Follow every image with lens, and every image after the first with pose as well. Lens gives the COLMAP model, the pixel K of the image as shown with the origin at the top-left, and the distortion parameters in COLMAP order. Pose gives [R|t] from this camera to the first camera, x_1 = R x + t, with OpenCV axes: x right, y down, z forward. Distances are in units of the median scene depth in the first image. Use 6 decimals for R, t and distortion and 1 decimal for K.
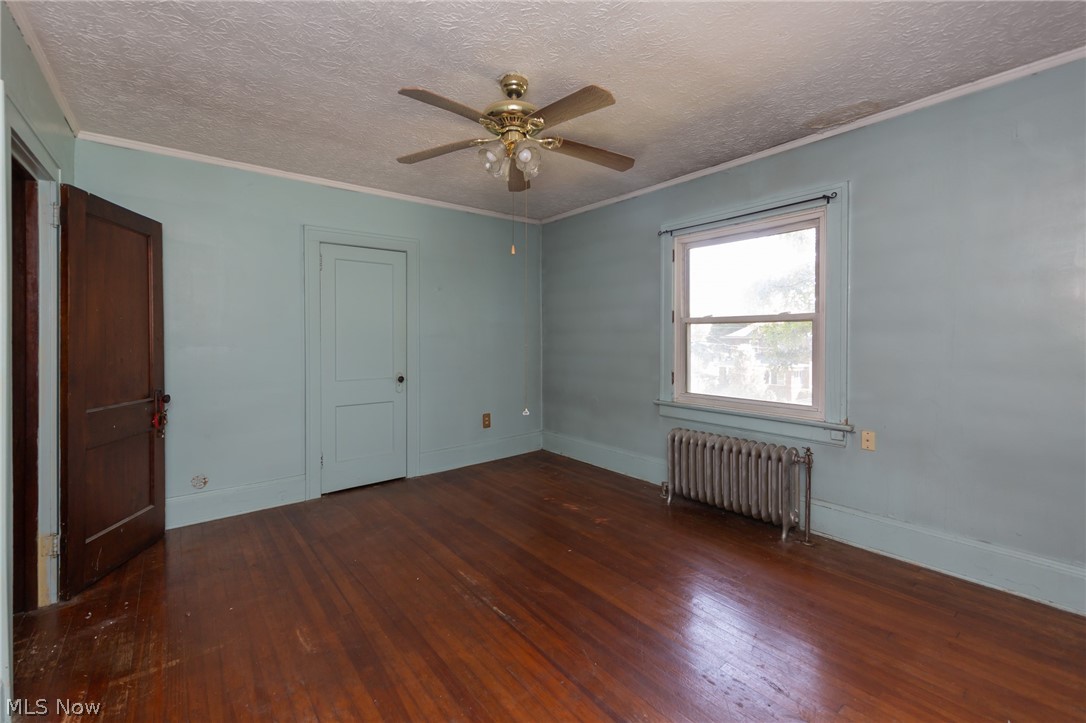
lens RADIAL K [[469.1, 0, 563.4], [0, 469.1, 338.6], [0, 0, 1]] dist [0.000613, 0.000502]
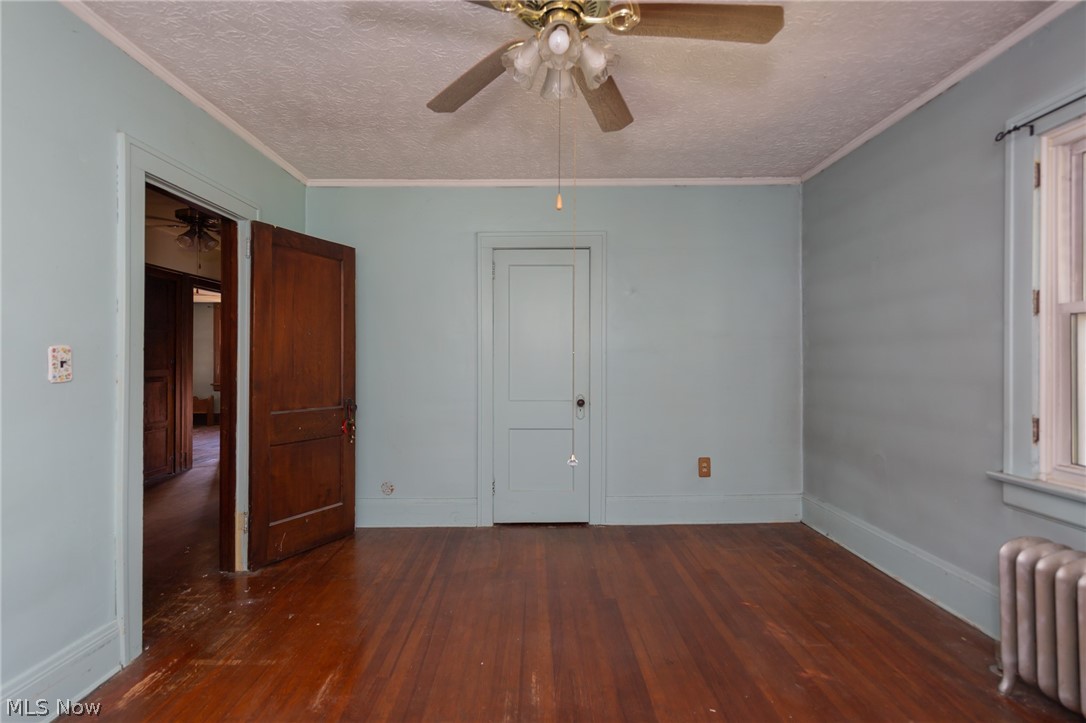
lens RADIAL K [[515.0, 0, 540.3], [0, 515.0, 361.5], [0, 0, 1]] dist [0.004227, 0.000814]
pose [[0.759693, 0.001015, -0.650281, 0.227642], [-0.002943, 0.999994, -0.001877, 0.018804], [0.650275, 0.003339, 0.759691, 0.319789]]
